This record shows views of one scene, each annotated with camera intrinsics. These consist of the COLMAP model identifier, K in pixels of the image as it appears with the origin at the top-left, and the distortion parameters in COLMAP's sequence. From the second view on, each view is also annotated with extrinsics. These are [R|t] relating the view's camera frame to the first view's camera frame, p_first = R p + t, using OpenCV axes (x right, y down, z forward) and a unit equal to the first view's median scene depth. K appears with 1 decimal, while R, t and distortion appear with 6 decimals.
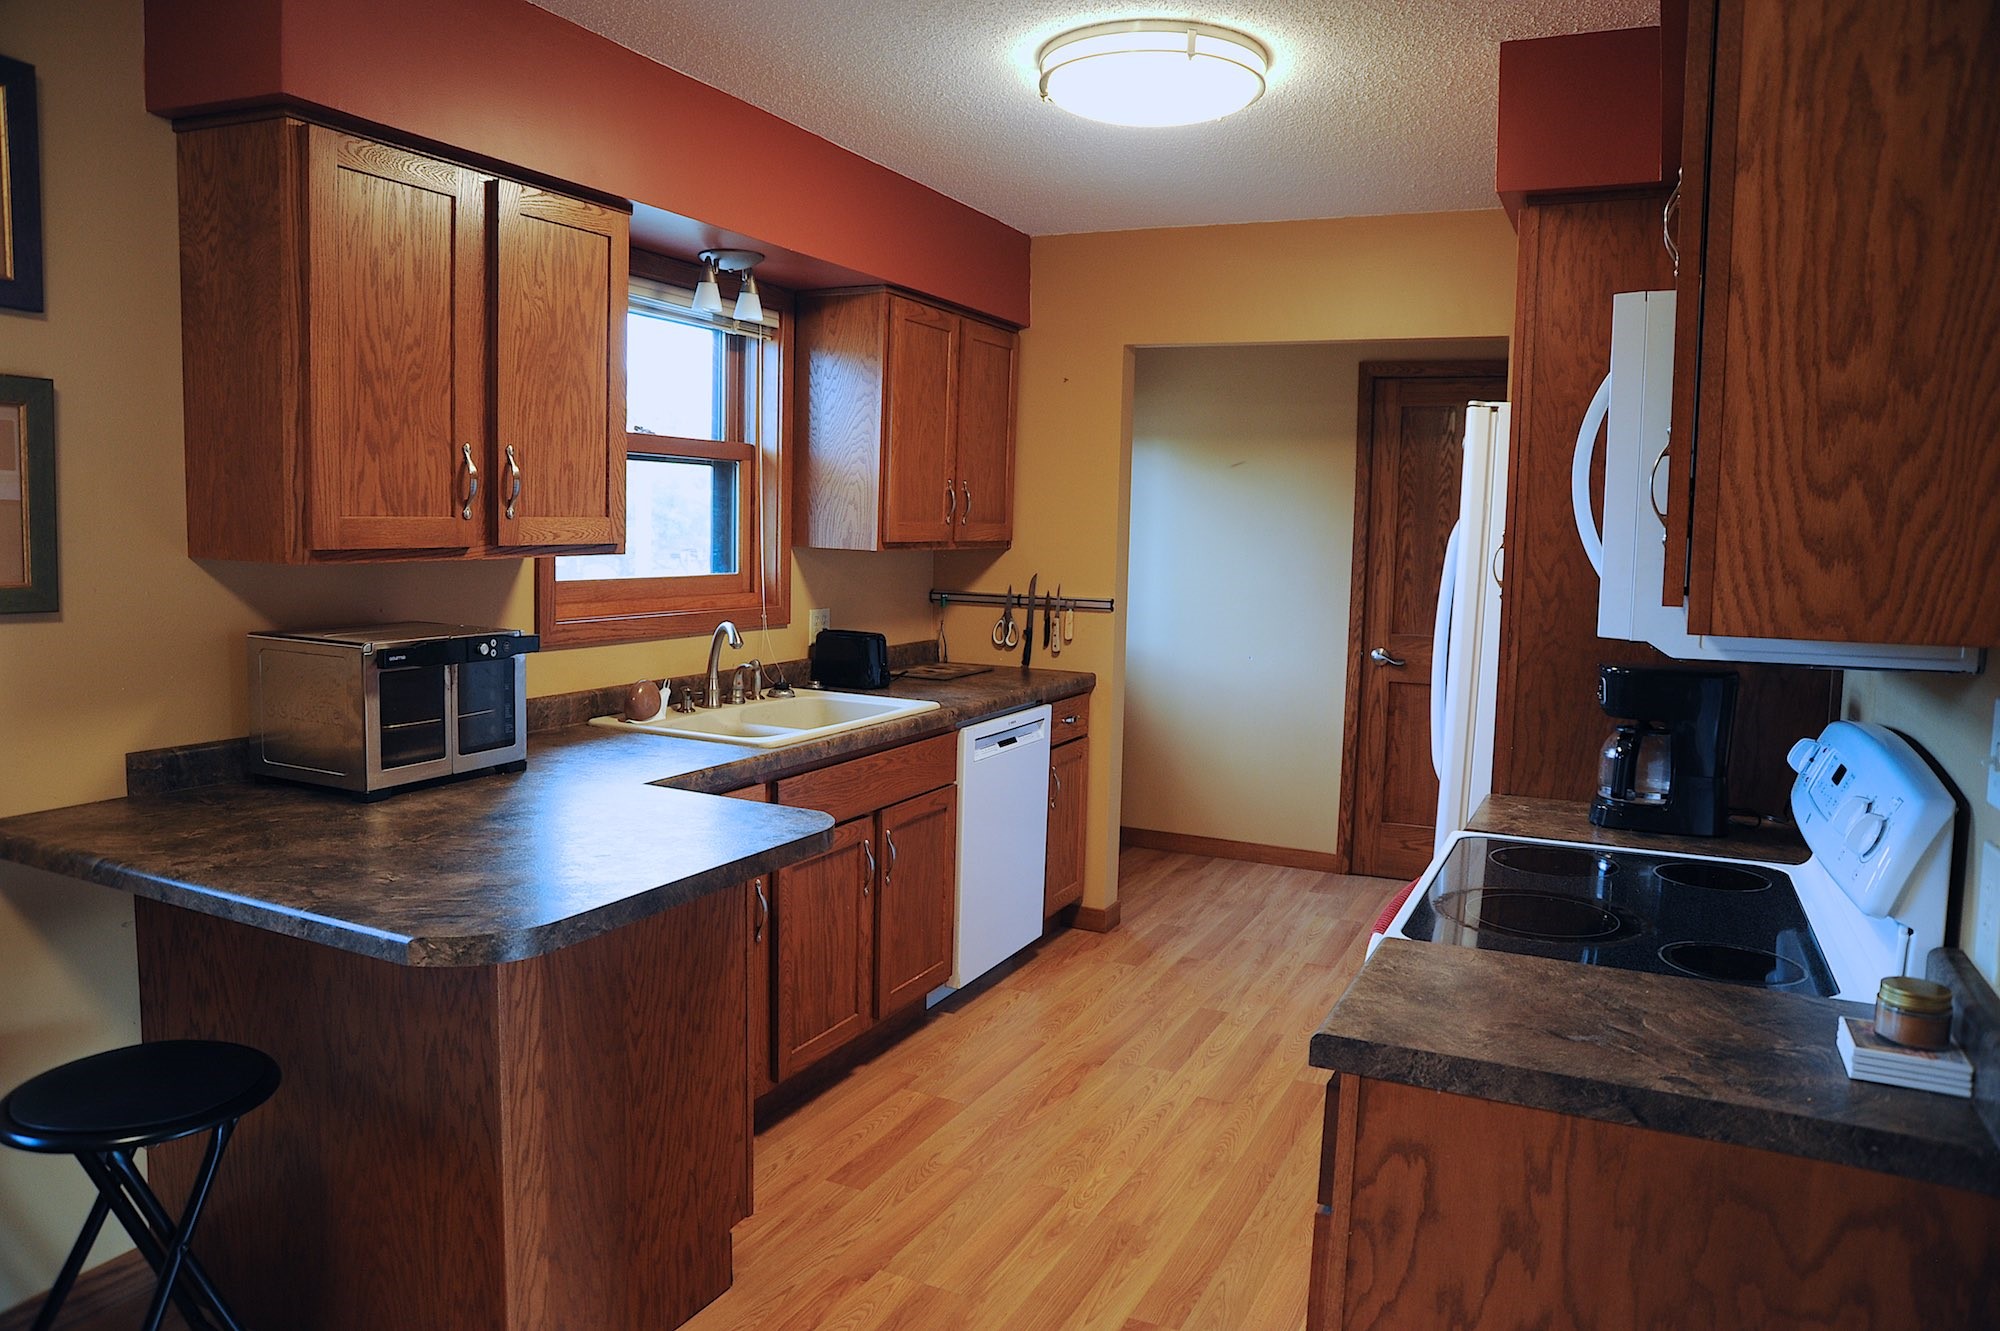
lens RADIAL K [[1324.6, 0, 1048.1], [0, 1324.6, 656.9], [0, 0, 1]] dist [-0.121590, 0.099334]
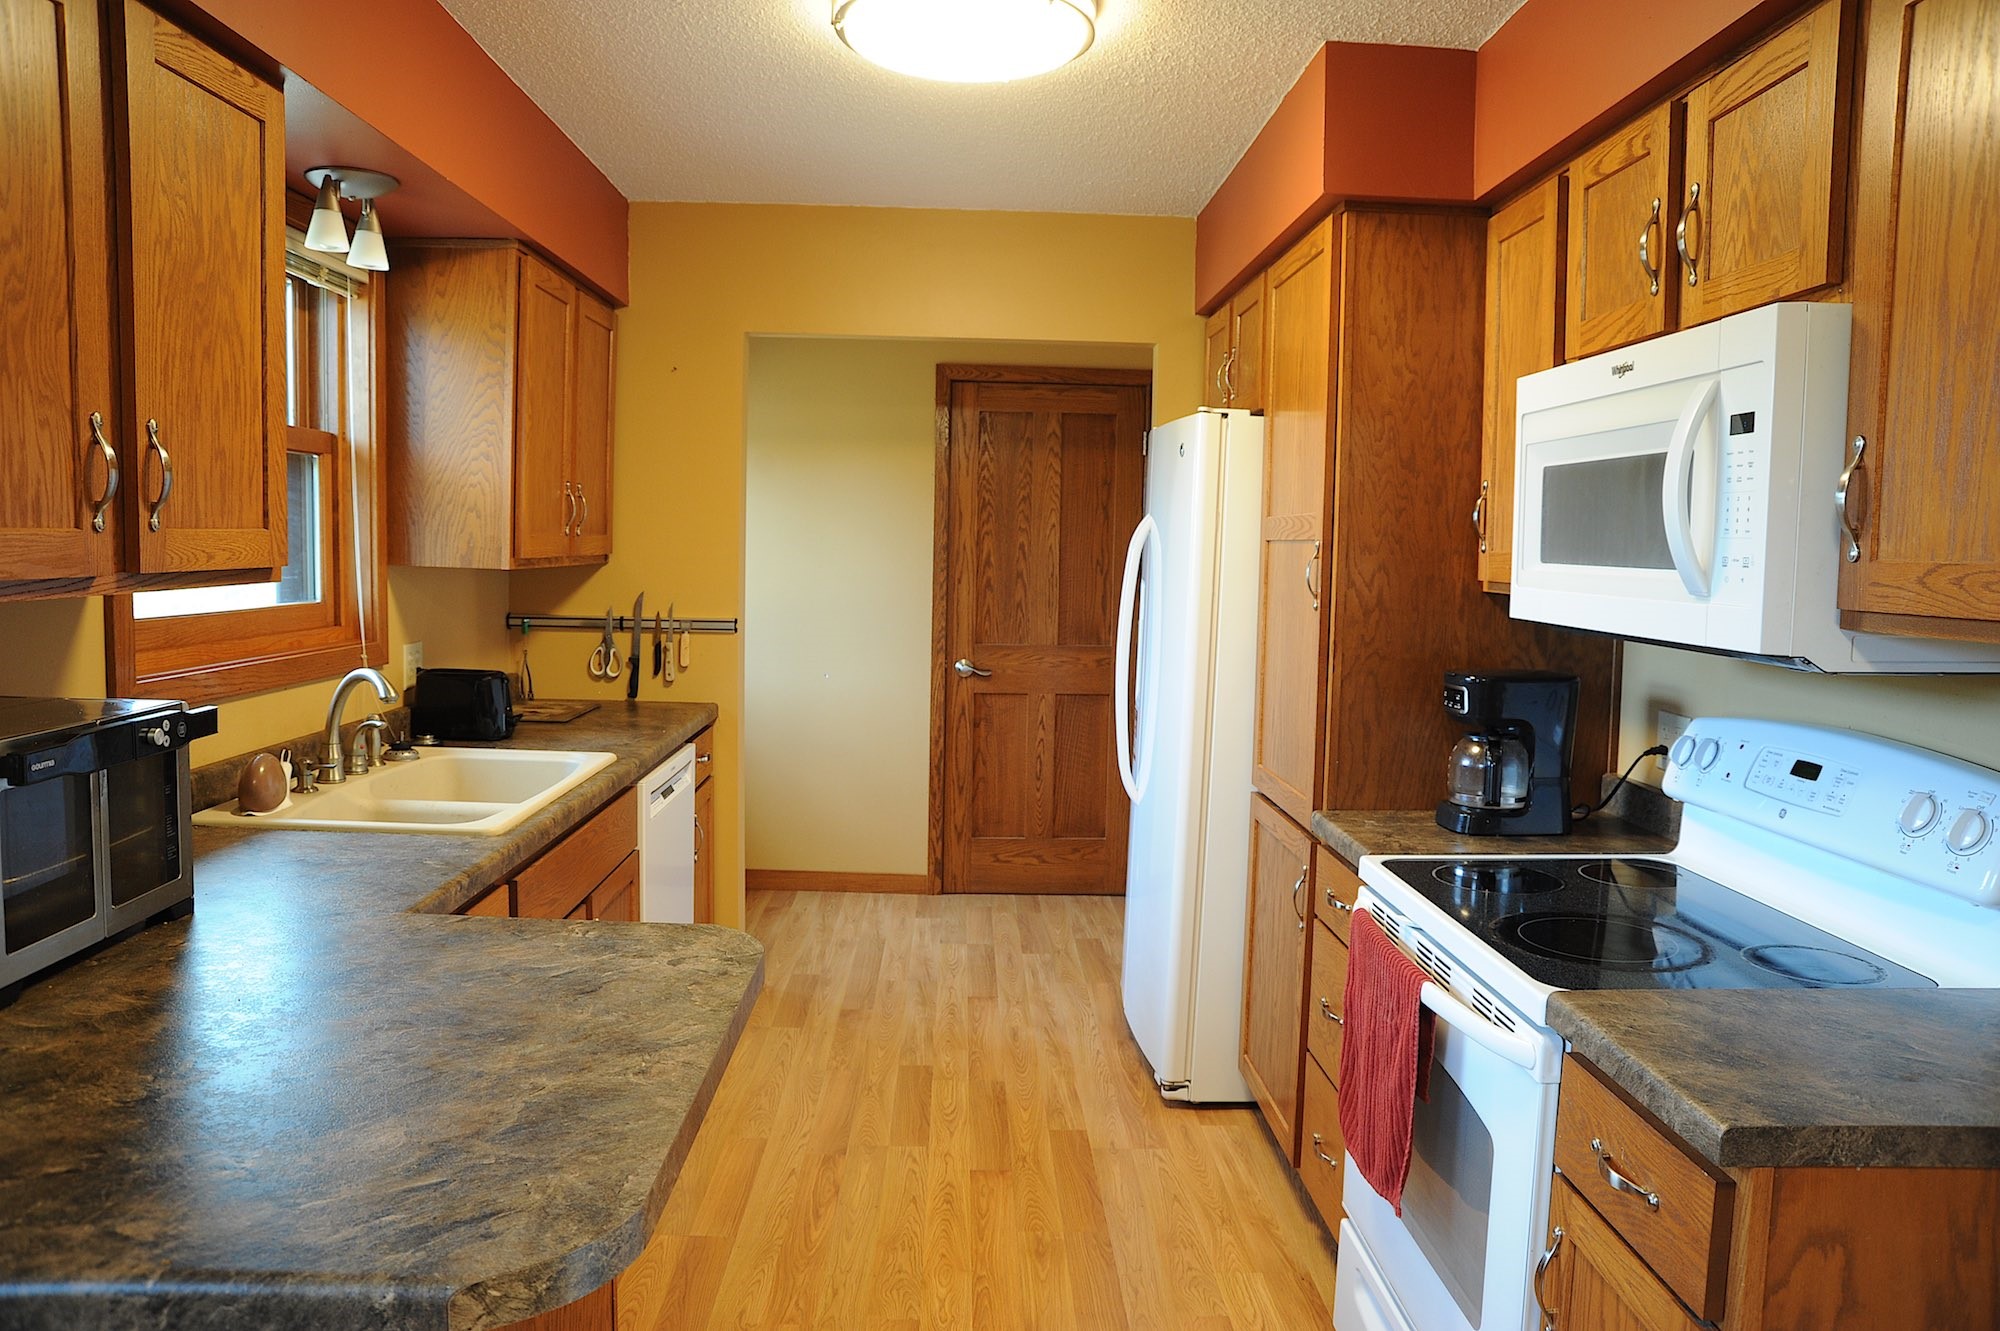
lens RADIAL K [[1324.6, 0, 1048.1], [0, 1324.6, 656.9], [0, 0, 1]] dist [-0.121590, 0.099334]
pose [[0.895820, -0.042730, 0.442357, -0.192742], [0.044670, 0.998984, 0.006038, -0.017459], [-0.442166, 0.014351, 0.896819, 0.146381]]
